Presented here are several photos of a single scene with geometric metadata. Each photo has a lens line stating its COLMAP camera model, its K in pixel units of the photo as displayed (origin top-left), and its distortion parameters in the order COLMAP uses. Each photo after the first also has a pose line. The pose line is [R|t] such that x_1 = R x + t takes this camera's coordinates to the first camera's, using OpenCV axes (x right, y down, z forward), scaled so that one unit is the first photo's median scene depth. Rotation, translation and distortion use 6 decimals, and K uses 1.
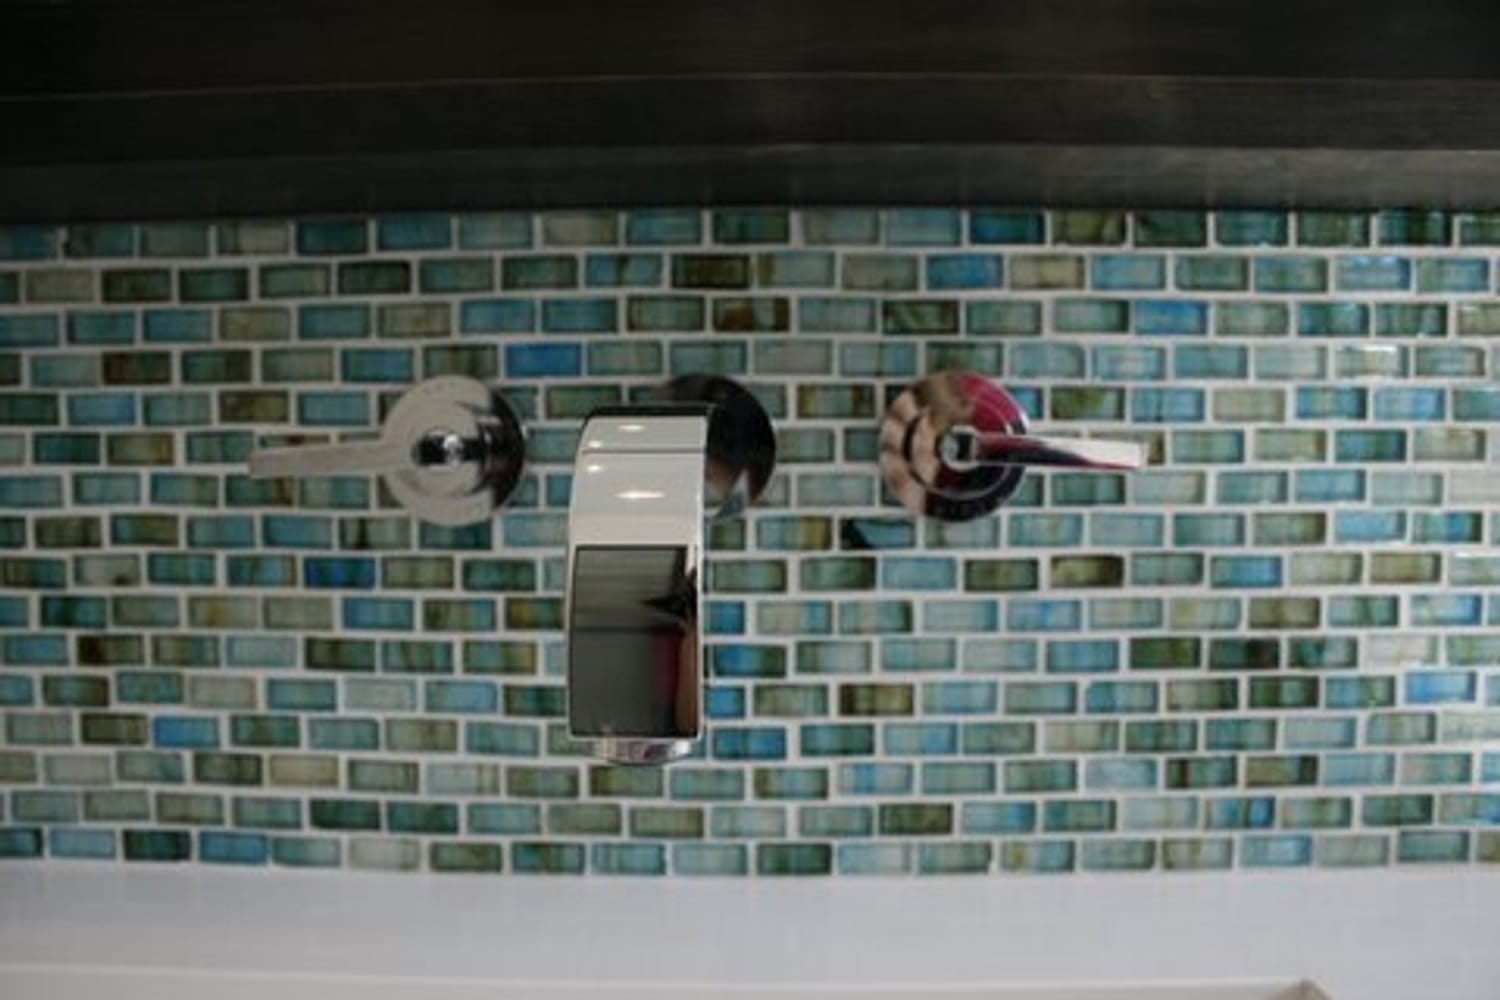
lens RADIAL K [[1211.1, 0, 750.0], [0, 1211.1, 500.0], [0, 0, 1]] dist [-0.156816, 0.129128]
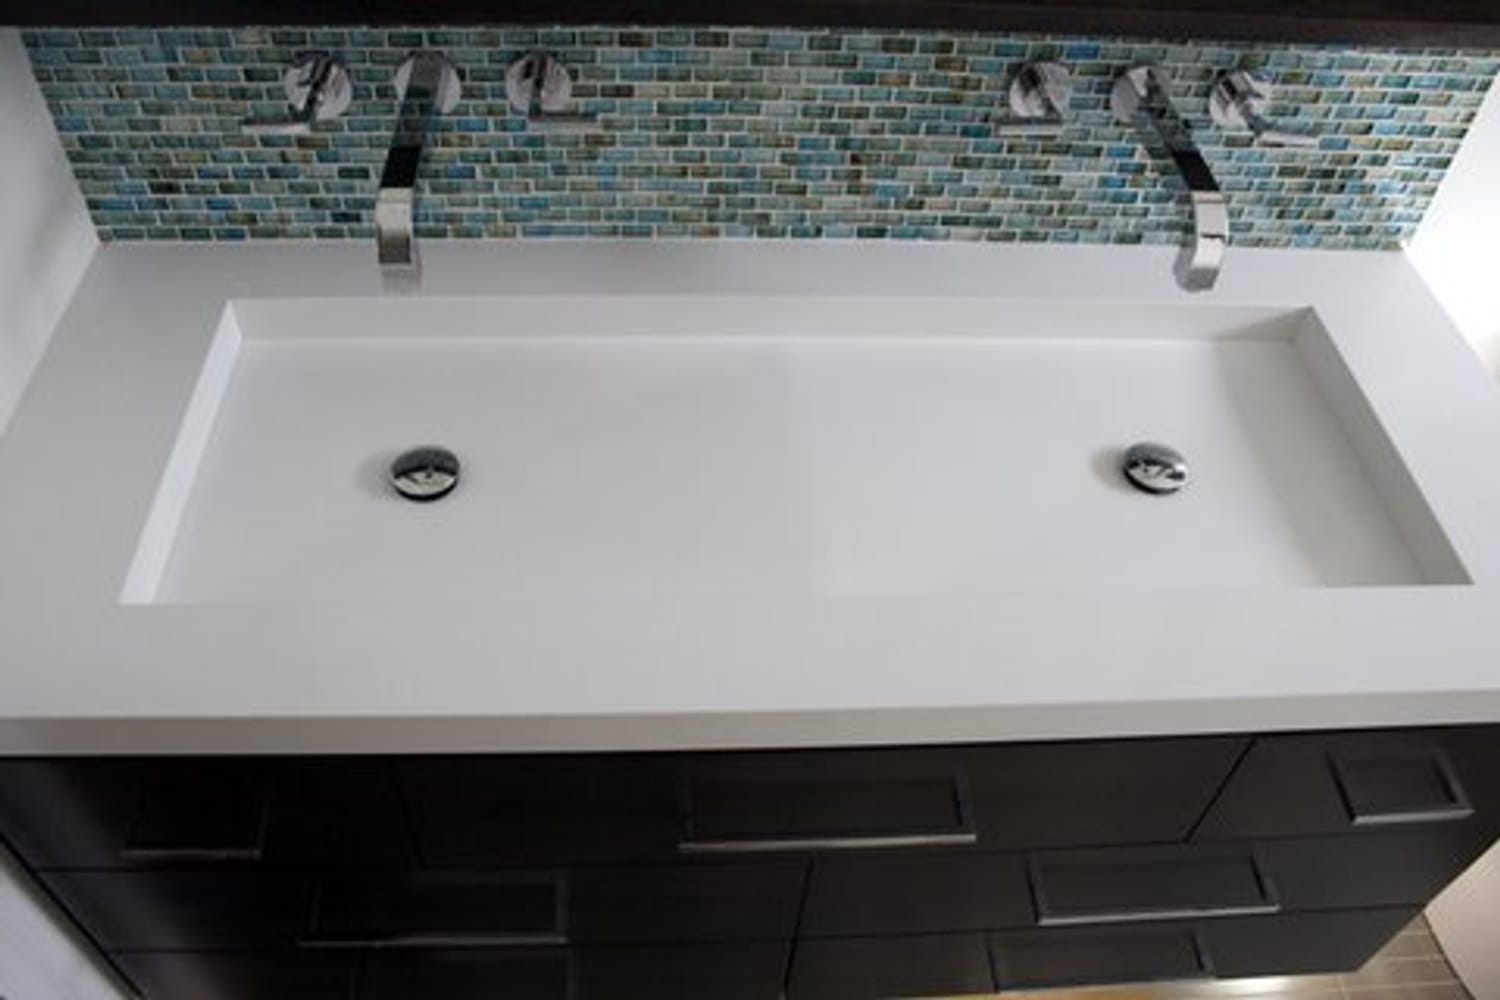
lens RADIAL K [[1211.1, 0, 750.0], [0, 1211.1, 500.0], [0, 0, 1]] dist [-0.156816, 0.129128]
pose [[0.995527, -0.019441, 0.092460, -1.008872], [-0.049615, 0.725241, 0.686705, -0.987962], [-0.080406, -0.688220, 0.721033, -1.132028]]
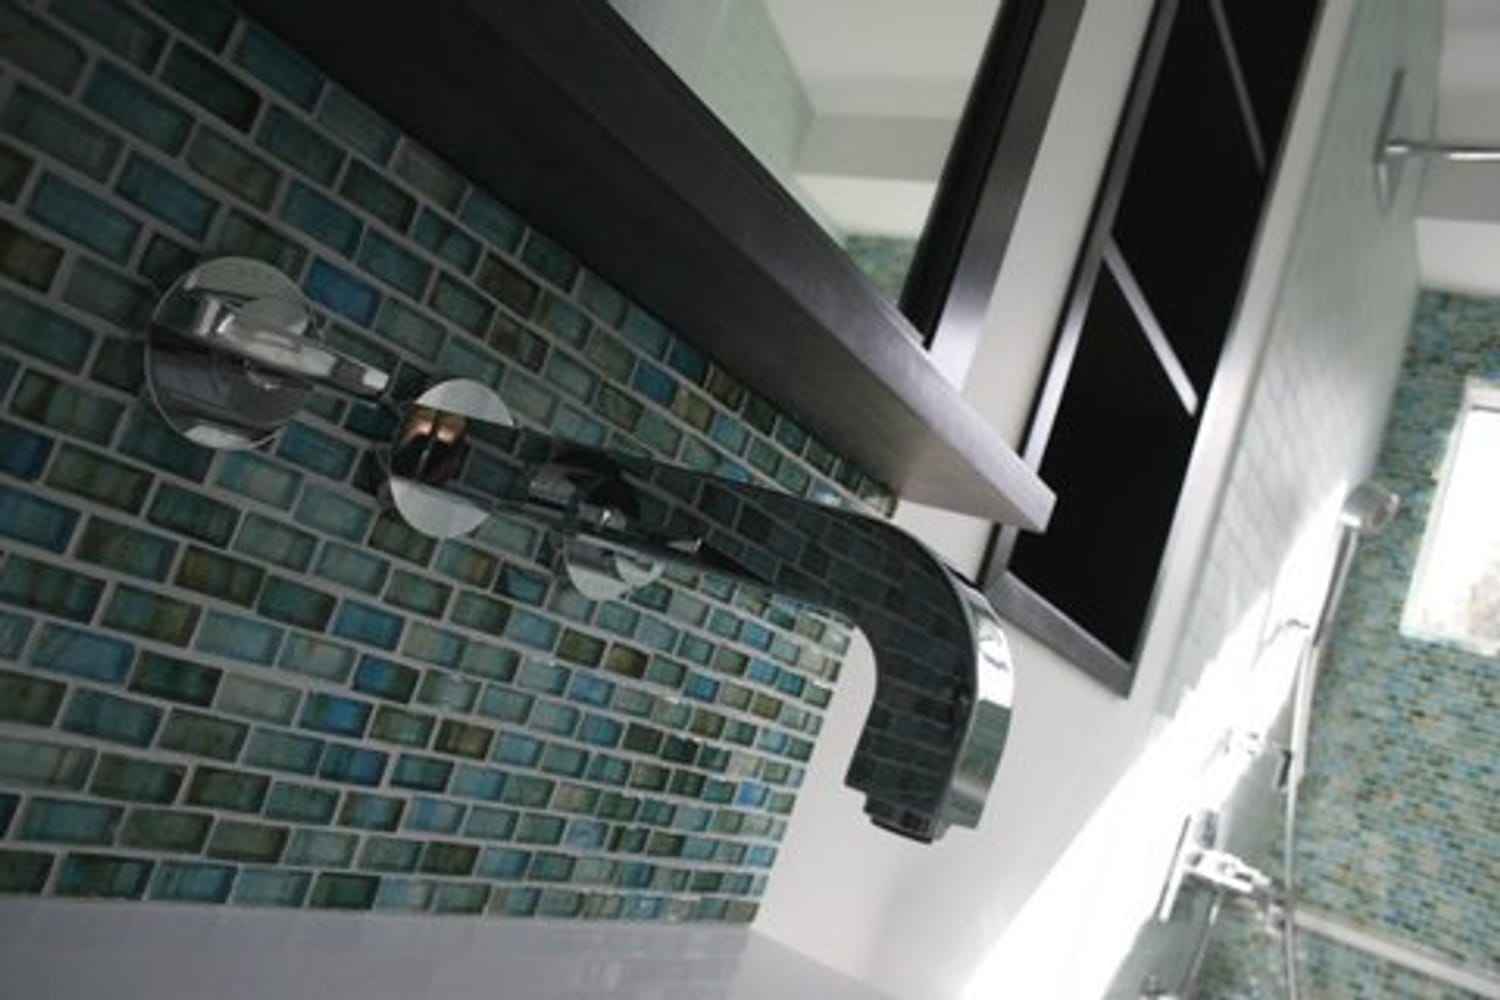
lens RADIAL K [[1218.8, 0, 751.2], [0, 1218.8, 519.2], [0, 0, 1]] dist [-0.163408, 0.152174]
pose [[0.482701, 0.288879, 0.826770, -0.666975], [-0.284261, 0.944601, -0.164088, 0.088012], [-0.828369, -0.155813, 0.538077, 0.286711]]
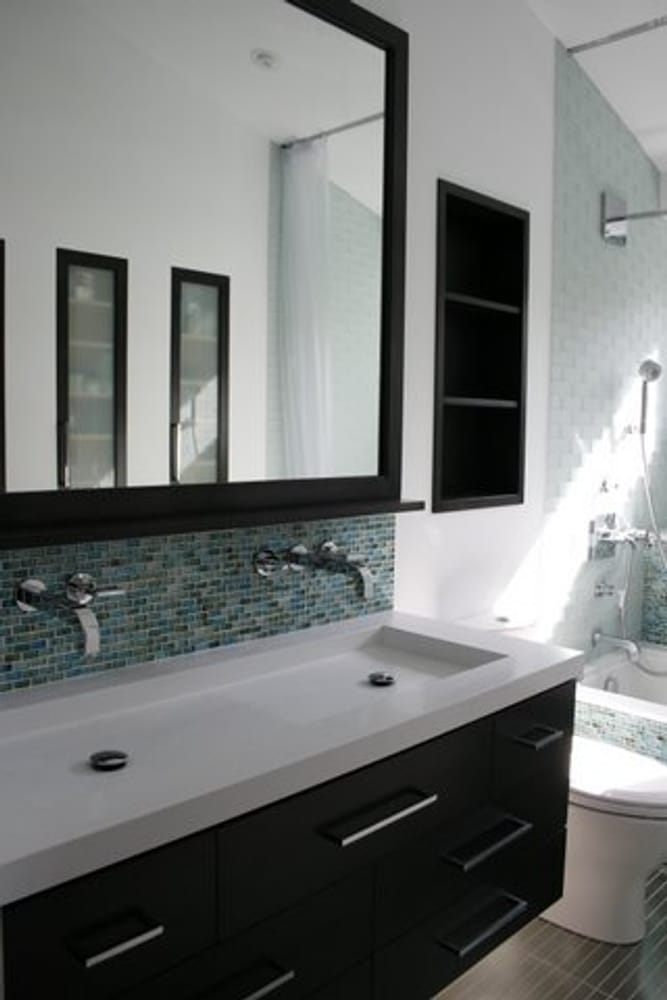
lens RADIAL K [[807.4, 0, 333.5], [0, 807.4, 500.0], [0, 0, 1]] dist [-0.156816, 0.129128]
pose [[0.694823, -0.046559, 0.717673, -2.672826], [0.025194, 0.998866, 0.040410, -0.468699], [-0.718740, -0.009997, 0.695207, -1.829323]]
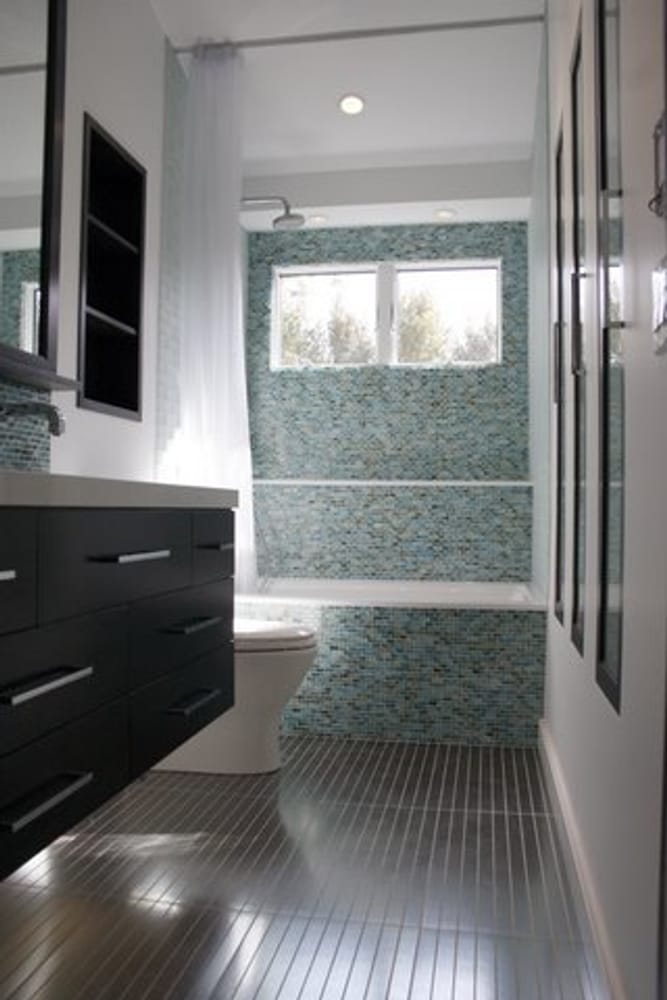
lens RADIAL K [[815.5, 0, 333.5], [0, 815.5, 500.0], [0, 0, 1]] dist [-0.154412, 0.130375]
pose [[0.163413, 0.014137, 0.986456, -3.636668], [0.047830, 0.998608, -0.022234, 0.572806], [-0.985398, 0.050816, 0.162509, -1.386302]]
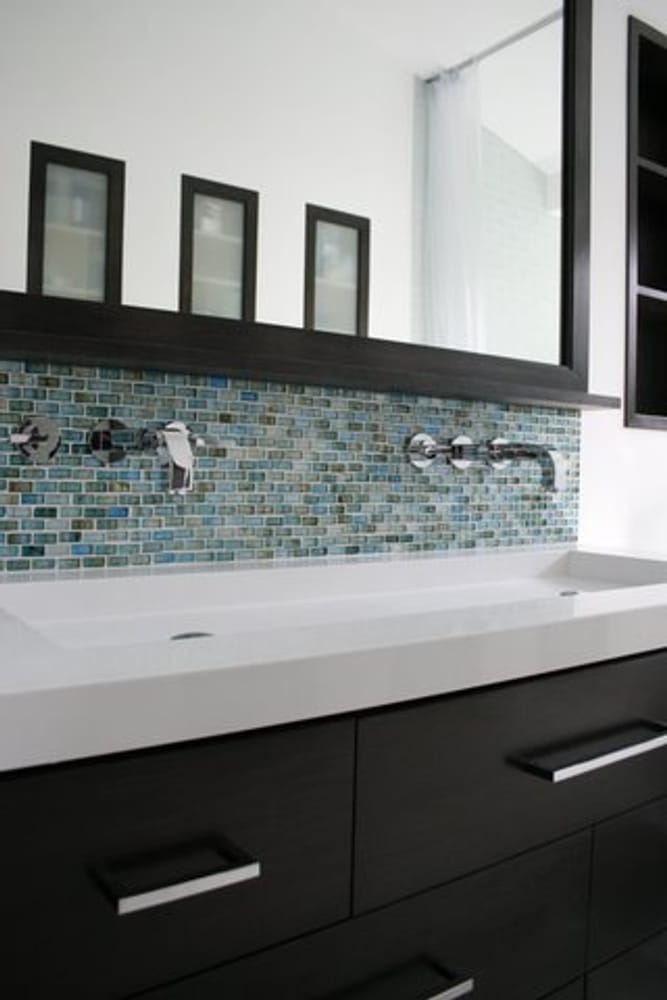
lens RADIAL K [[815.5, 0, 333.5], [0, 815.5, 500.0], [0, 0, 1]] dist [-0.154412, 0.130375]
pose [[0.802908, -0.002393, 0.596098, -2.206637], [0.013946, 0.999794, -0.014772, 0.173690], [-0.595939, 0.020174, 0.802776, -1.153713]]
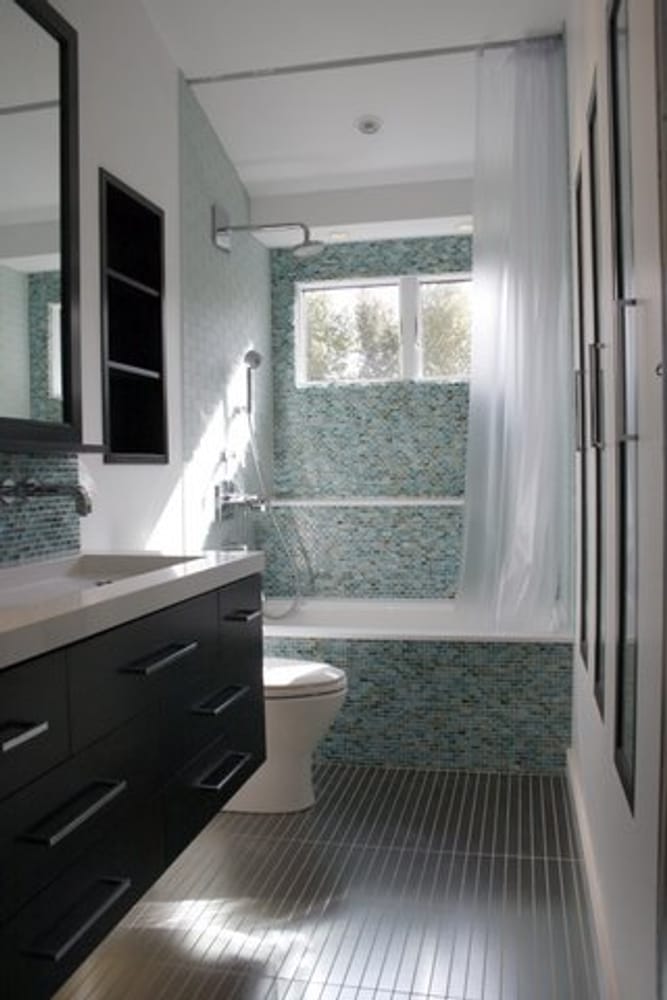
lens RADIAL K [[812.5, 0, 333.5], [0, 812.5, 500.0], [0, 0, 1]] dist [-0.163408, 0.152174]
pose [[0.204223, -0.030828, 0.978439, -3.661114], [0.073216, 0.997186, 0.016137, 0.060722], [-0.976183, 0.068342, 0.205905, -1.480494]]
